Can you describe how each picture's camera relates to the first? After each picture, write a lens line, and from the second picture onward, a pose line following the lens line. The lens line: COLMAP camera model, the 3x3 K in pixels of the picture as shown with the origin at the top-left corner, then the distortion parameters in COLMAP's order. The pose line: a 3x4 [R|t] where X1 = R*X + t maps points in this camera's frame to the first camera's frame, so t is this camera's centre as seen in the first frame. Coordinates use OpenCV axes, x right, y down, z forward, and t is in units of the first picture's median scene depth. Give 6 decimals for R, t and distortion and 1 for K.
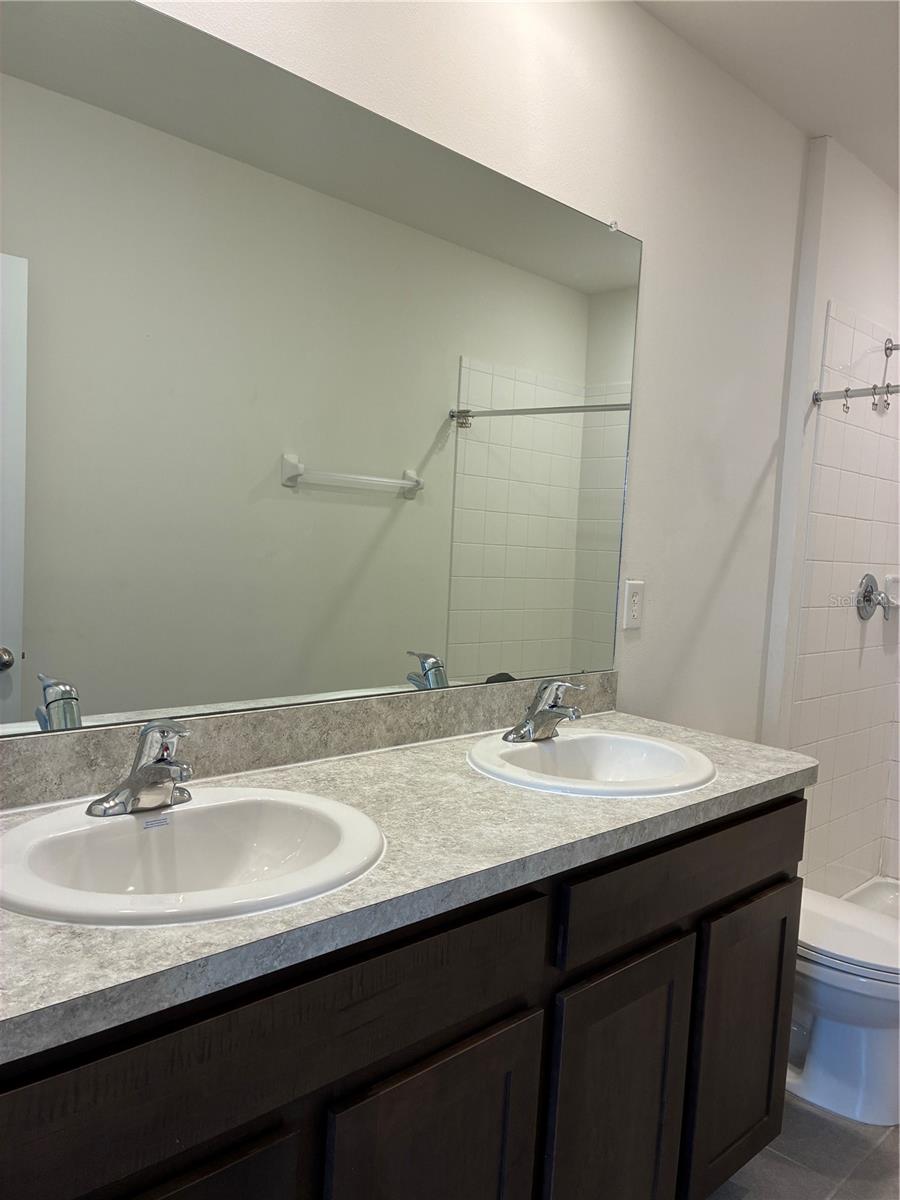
lens RADIAL K [[913.2, 0, 444.2], [0, 913.2, 595.6], [0, 0, 1]] dist [0.068511, -0.097320]
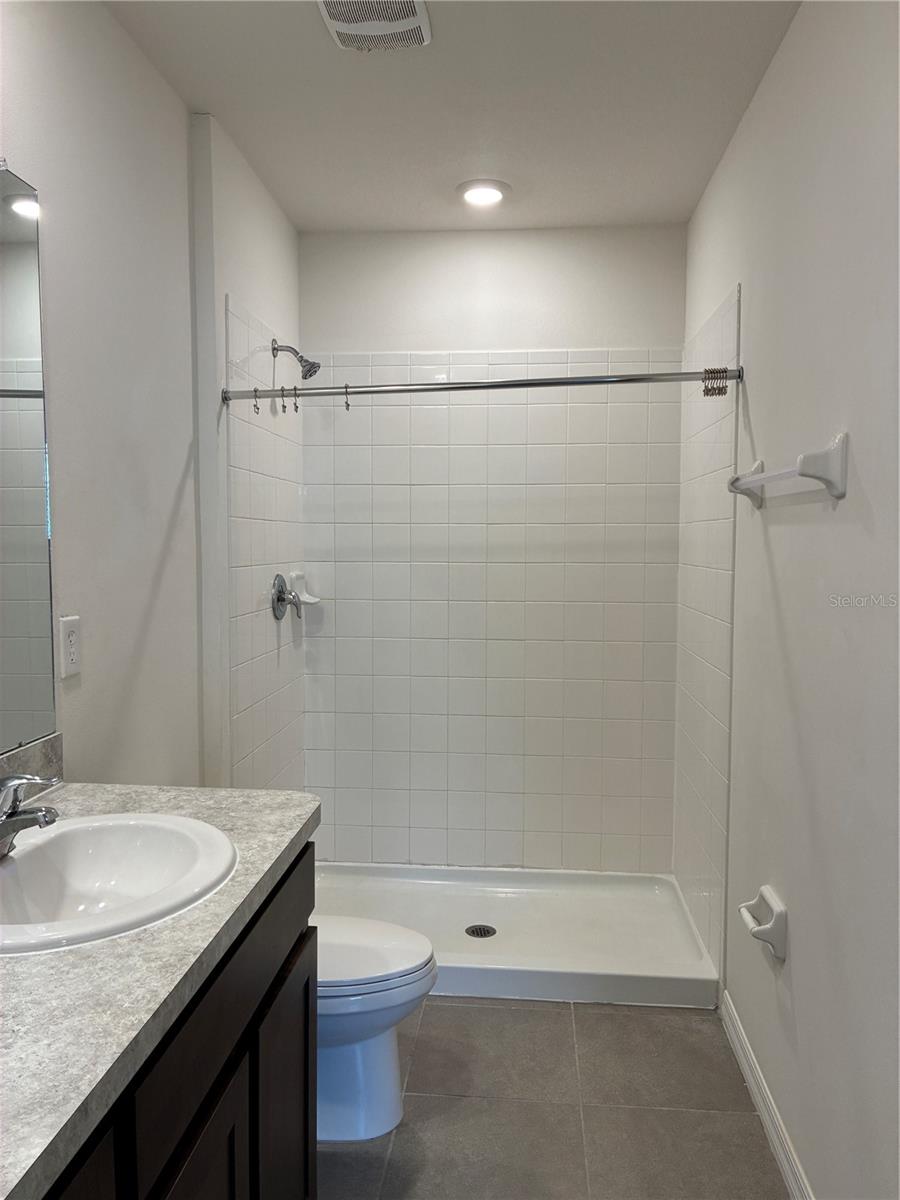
lens RADIAL K [[913.2, 0, 444.2], [0, 913.2, 595.6], [0, 0, 1]] dist [0.068511, -0.097320]
pose [[0.764150, -0.097247, 0.637666, -0.048110], [0.086548, 0.995089, 0.048040, -0.039435], [-0.639206, 0.018479, 0.768813, 0.145137]]
